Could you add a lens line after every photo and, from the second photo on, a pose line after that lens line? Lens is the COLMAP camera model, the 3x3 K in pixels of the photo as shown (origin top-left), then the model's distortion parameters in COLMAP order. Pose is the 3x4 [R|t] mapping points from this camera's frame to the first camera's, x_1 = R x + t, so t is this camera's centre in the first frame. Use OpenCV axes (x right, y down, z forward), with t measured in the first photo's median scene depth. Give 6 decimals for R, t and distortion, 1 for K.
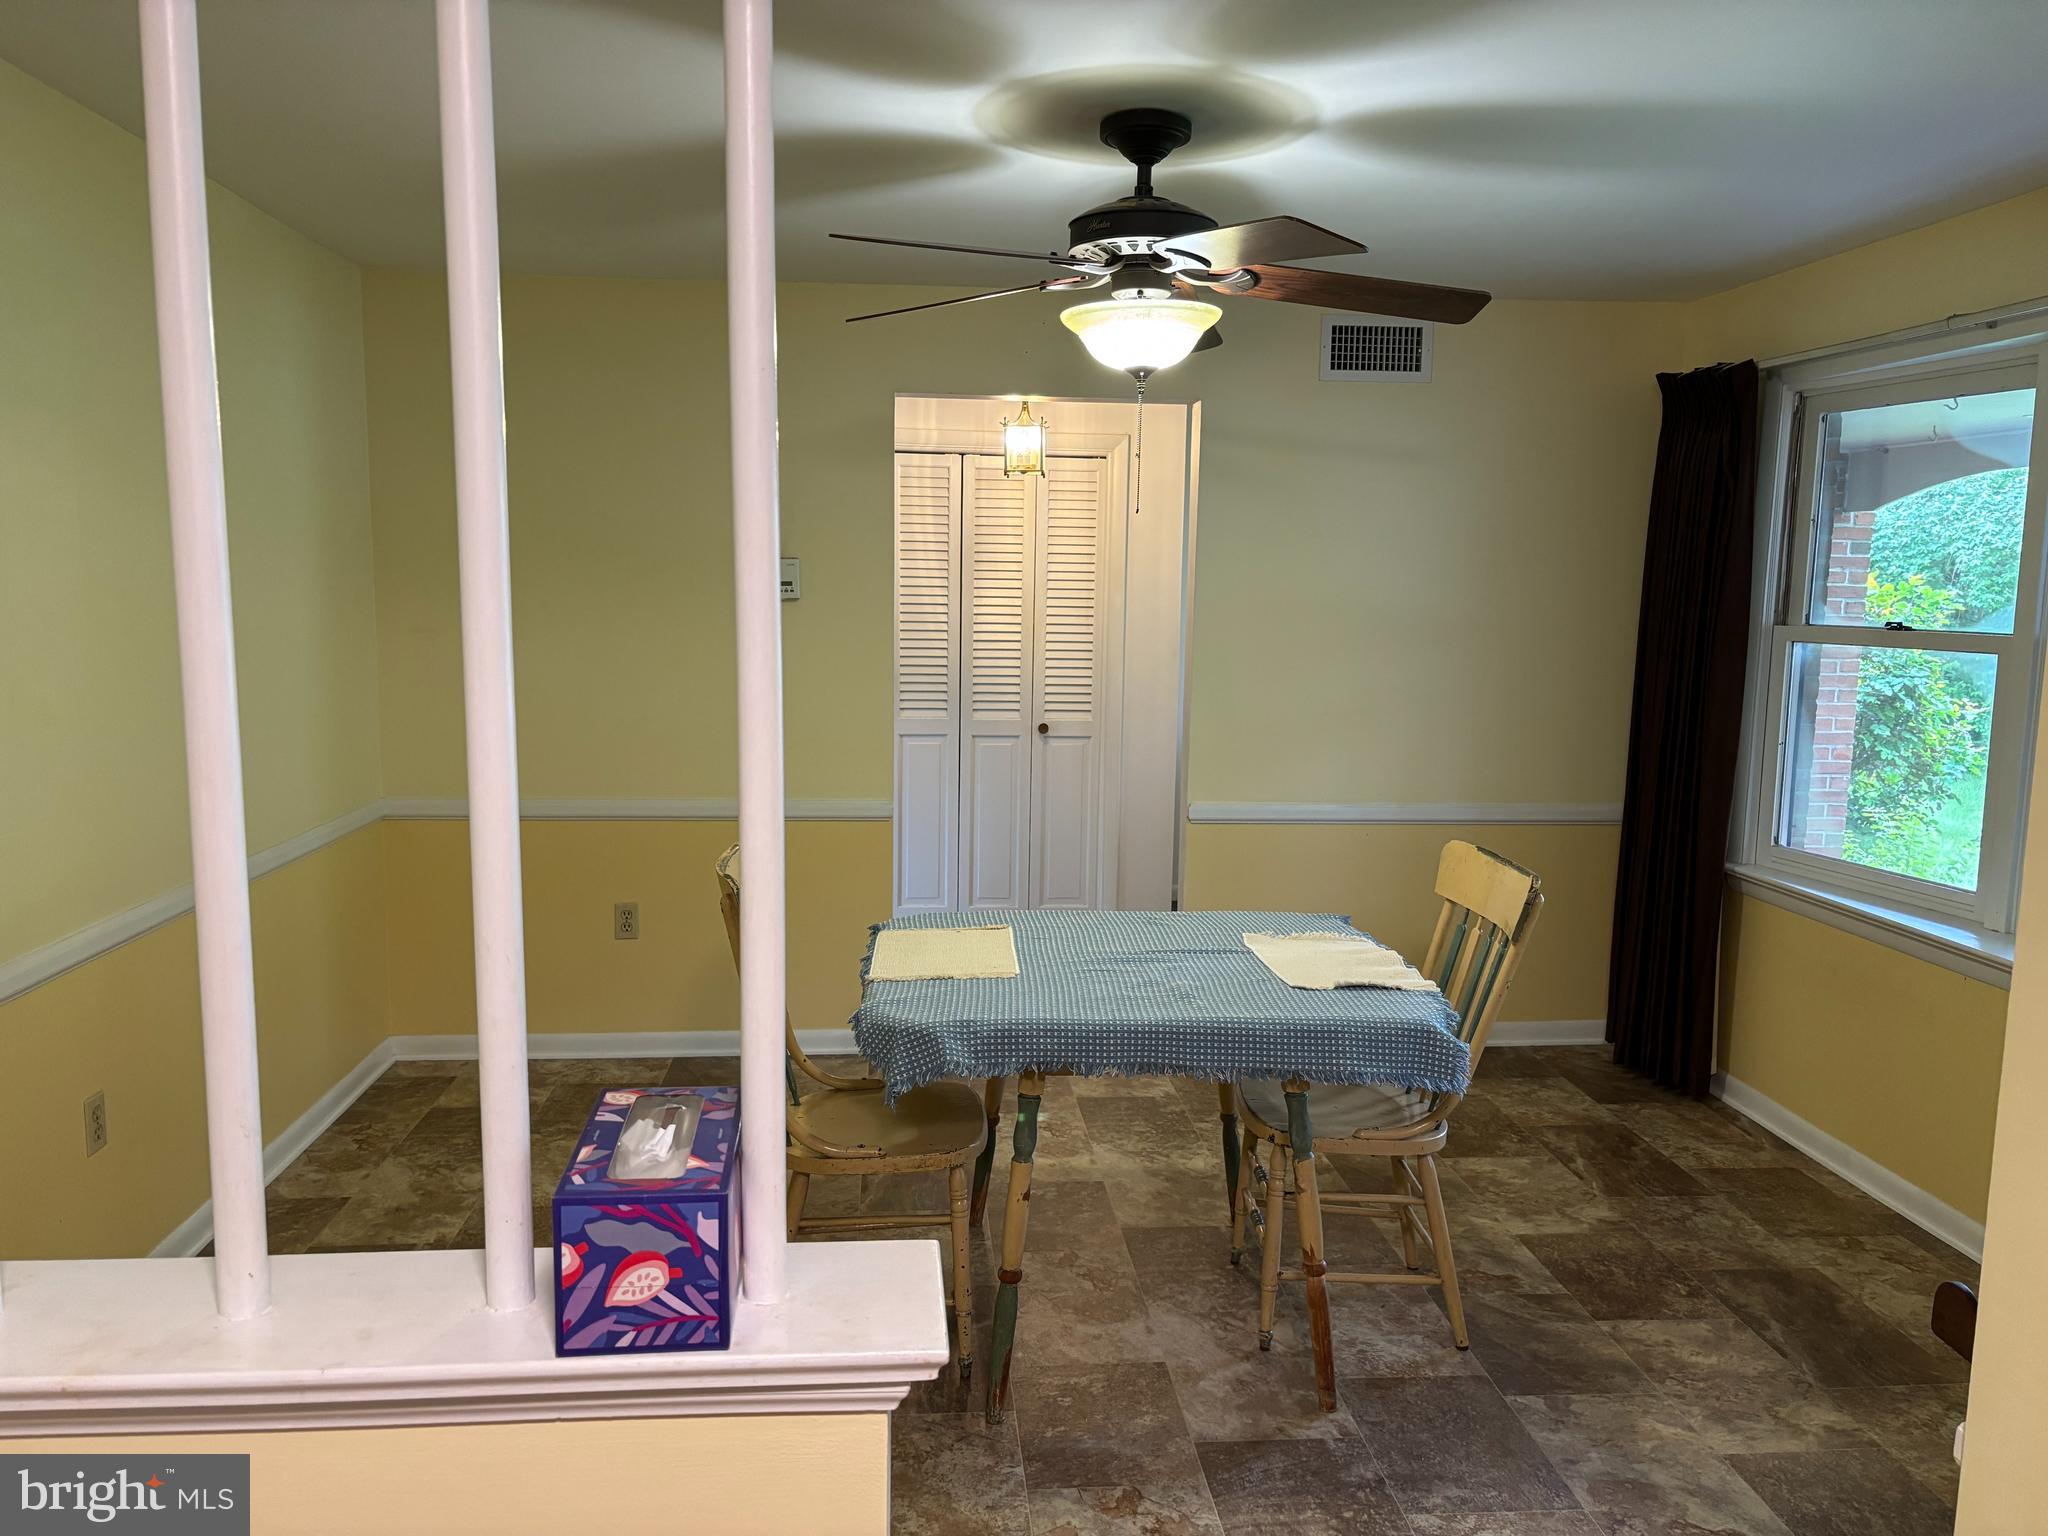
lens RADIAL K [[1552.3, 0, 1027.4], [0, 1552.3, 769.0], [0, 0, 1]] dist [0.042479, -0.027010]
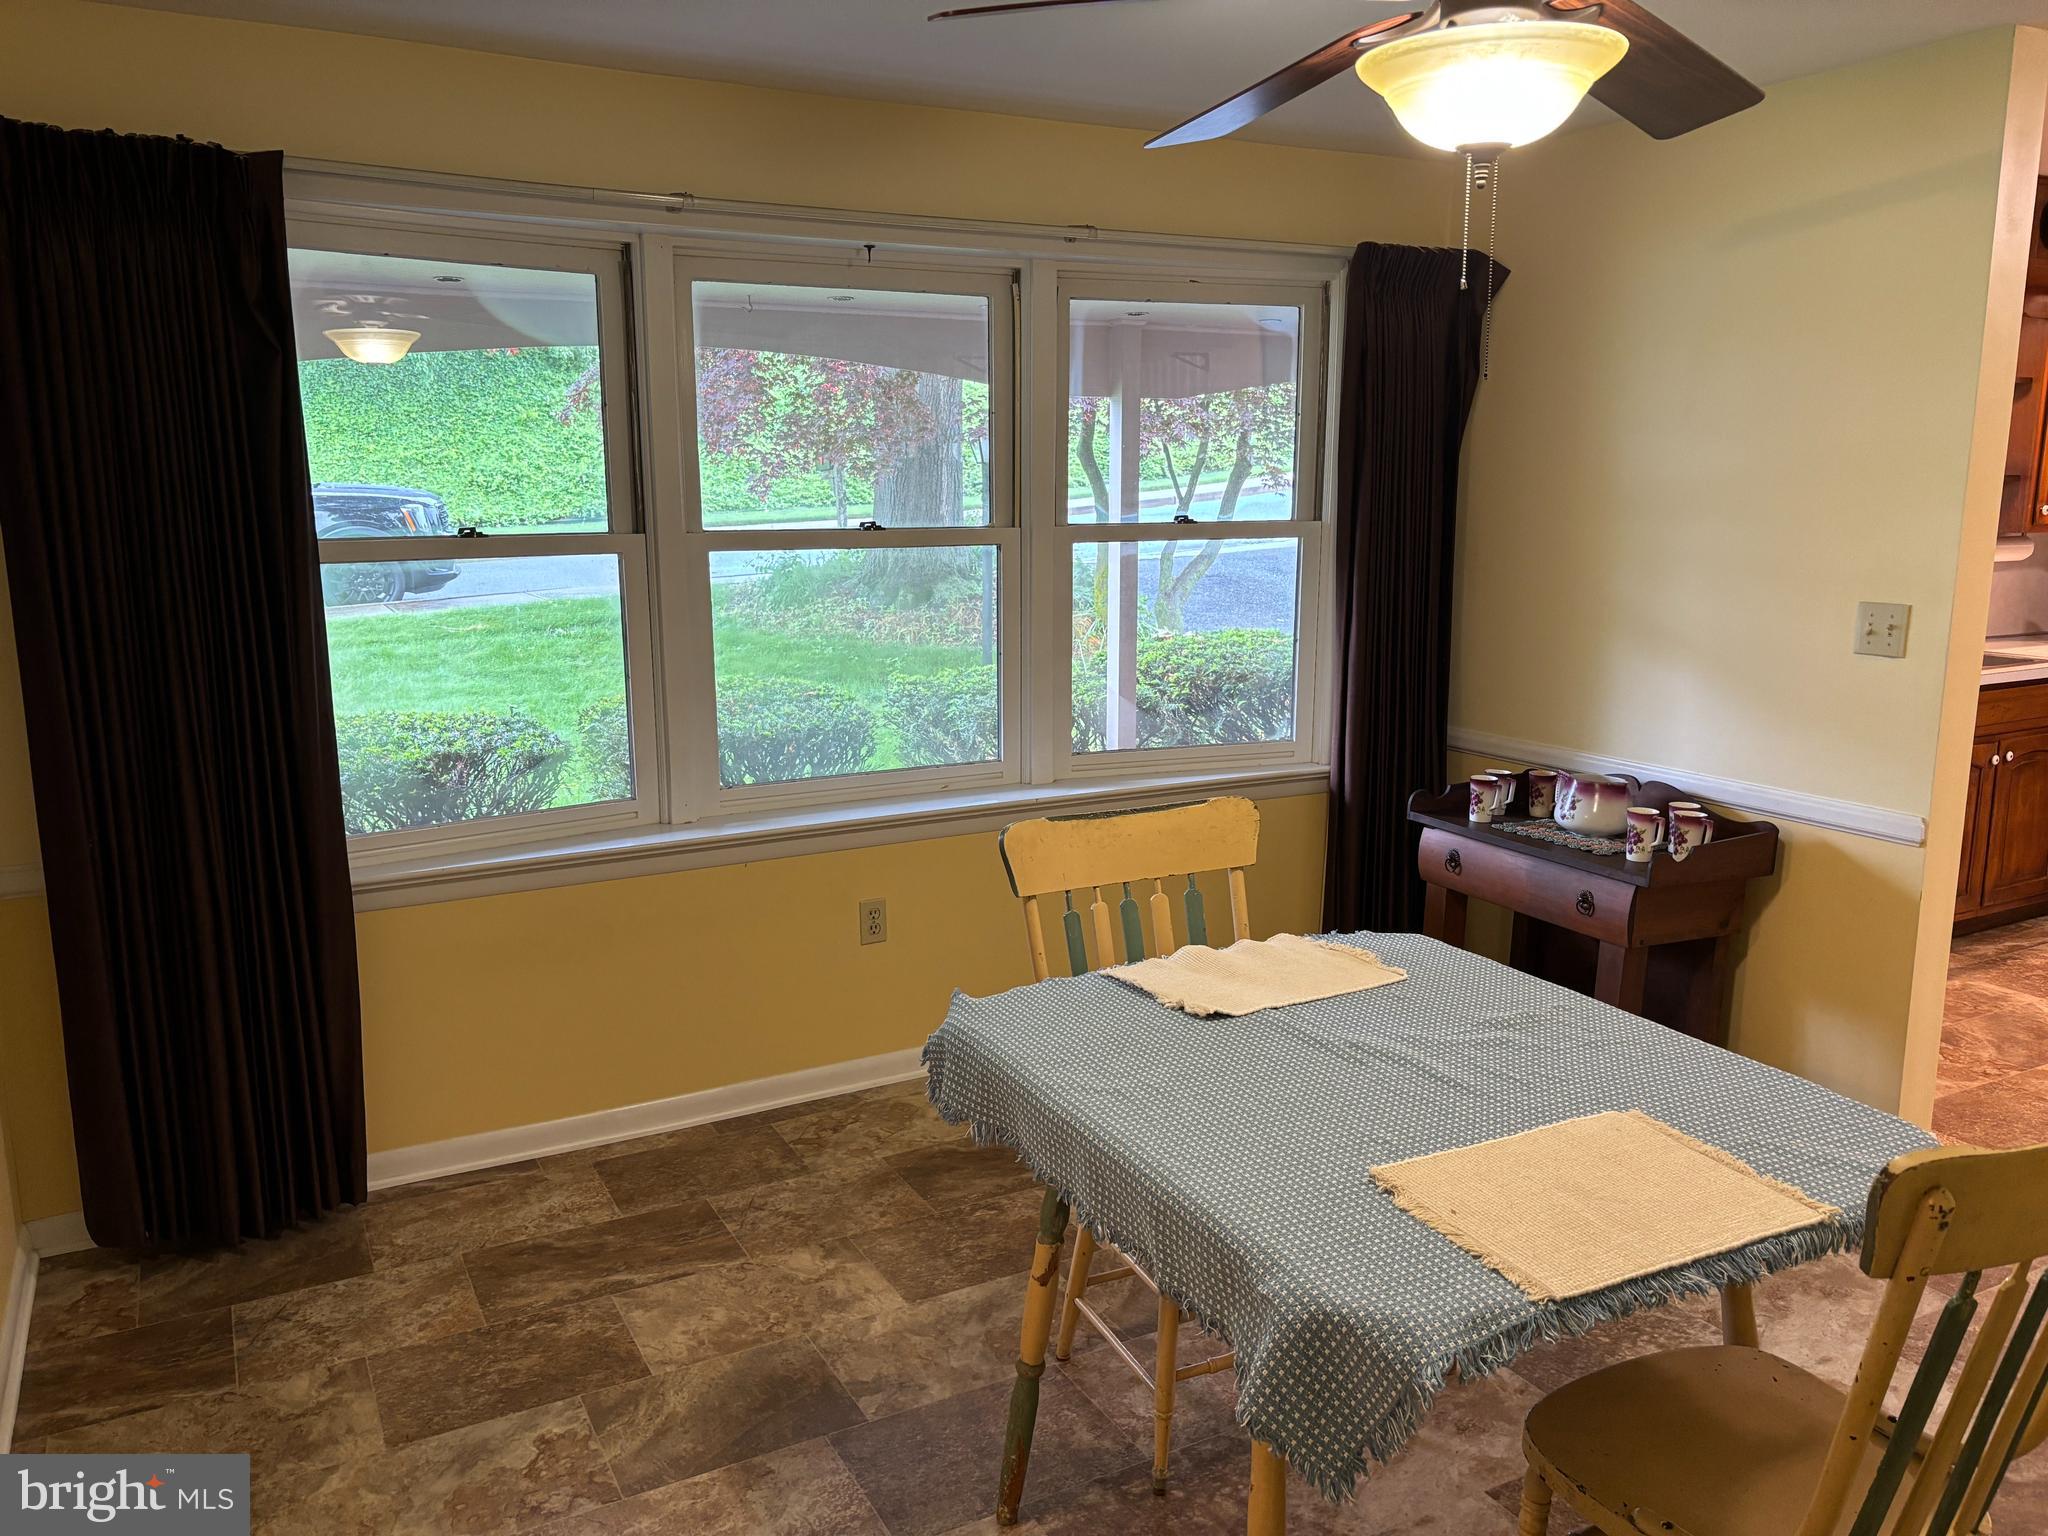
lens RADIAL K [[1552.3, 0, 1030.2], [0, 1552.3, 772.4], [0, 0, 1]] dist [0.042479, -0.027010]
pose [[-0.405761, -0.184236, 0.895218, -0.367857], [0.105528, 0.963479, 0.246115, -0.151369], [-0.907867, 0.194335, -0.371500, 1.135470]]
